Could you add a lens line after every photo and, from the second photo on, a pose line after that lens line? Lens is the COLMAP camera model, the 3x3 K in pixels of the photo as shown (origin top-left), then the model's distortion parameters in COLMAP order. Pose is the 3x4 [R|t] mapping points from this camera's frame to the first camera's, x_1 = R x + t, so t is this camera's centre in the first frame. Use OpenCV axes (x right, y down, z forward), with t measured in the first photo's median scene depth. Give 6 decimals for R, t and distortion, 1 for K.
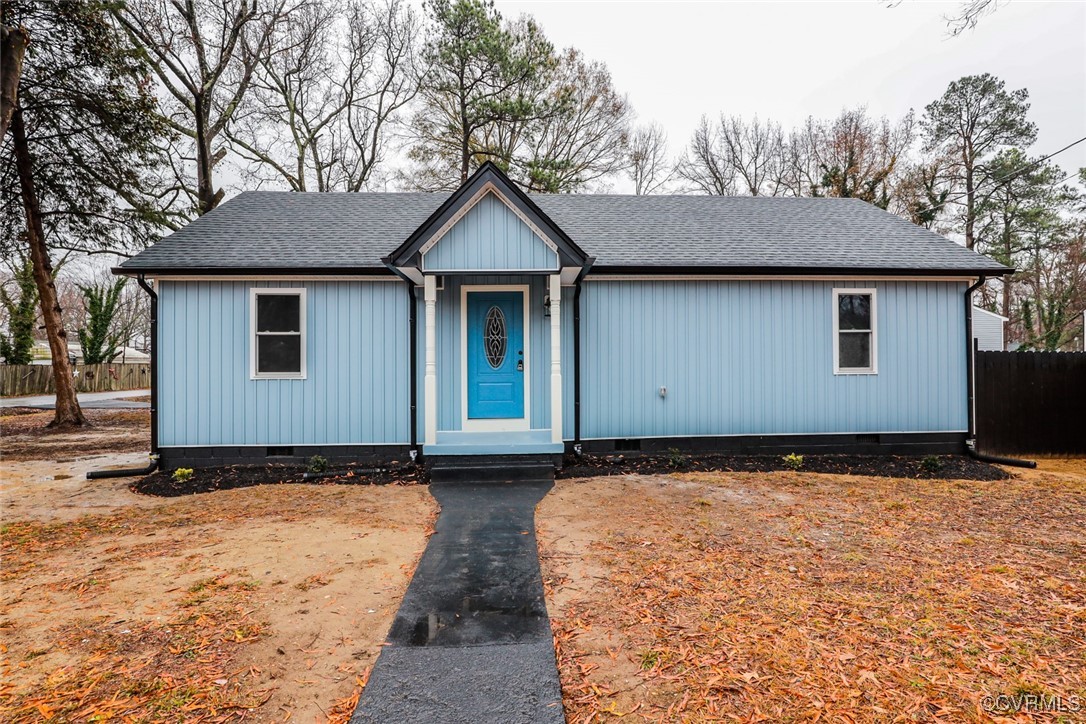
lens RADIAL K [[562.3, 0, 547.1], [0, 562.3, 368.6], [0, 0, 1]] dist [-0.023436, 0.001144]
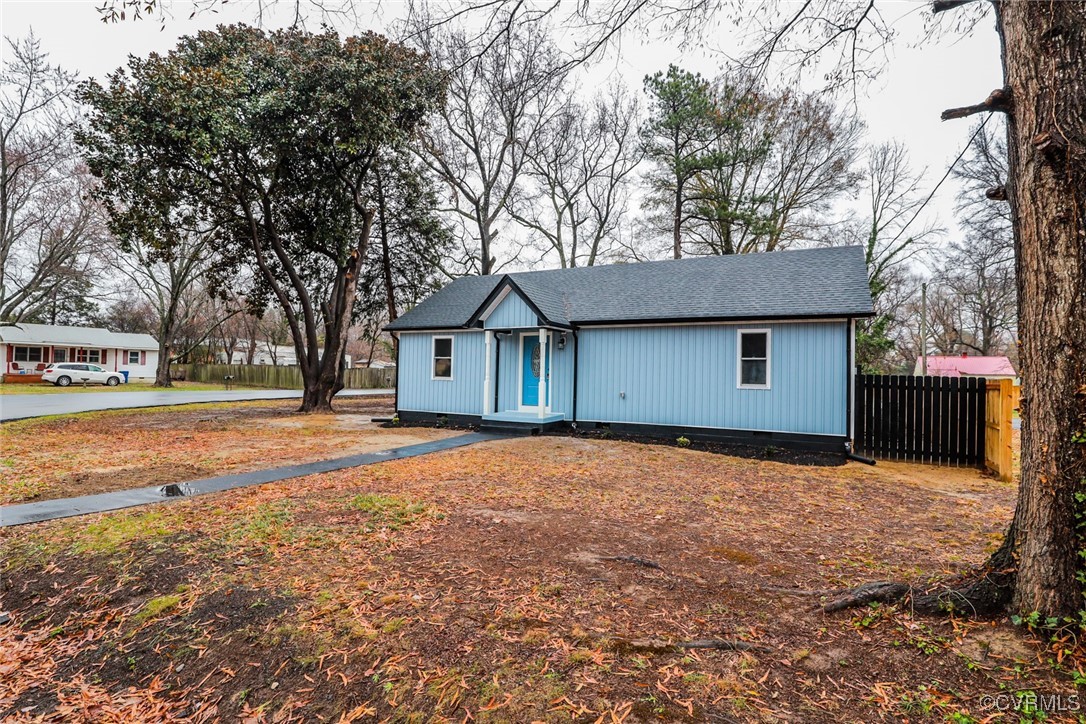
lens RADIAL K [[522.0, 0, 545.1], [0, 522.0, 371.9], [0, 0, 1]] dist [-0.028100, -0.027854]
pose [[0.856683, 0.021484, -0.515395, 0.773368], [-0.027203, 0.999624, -0.003549, -0.013903], [0.515125, 0.017061, 0.856945, -0.413582]]
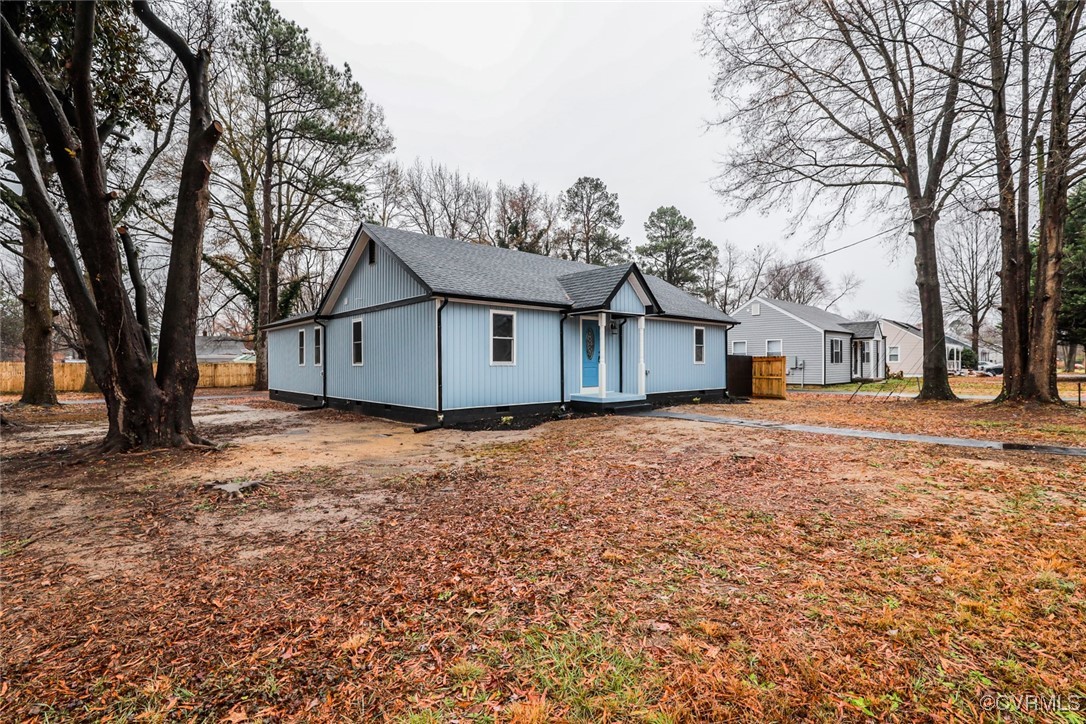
lens RADIAL K [[497.1, 0, 543.3], [0, 497.1, 368.1], [0, 0, 1]] dist [-0.038988, 0.008183]
pose [[0.791682, -0.000900, 0.610933, -1.202974], [-0.004730, 0.999960, 0.007602, 0.013706], [-0.610915, -0.008908, 0.791646, -0.227262]]
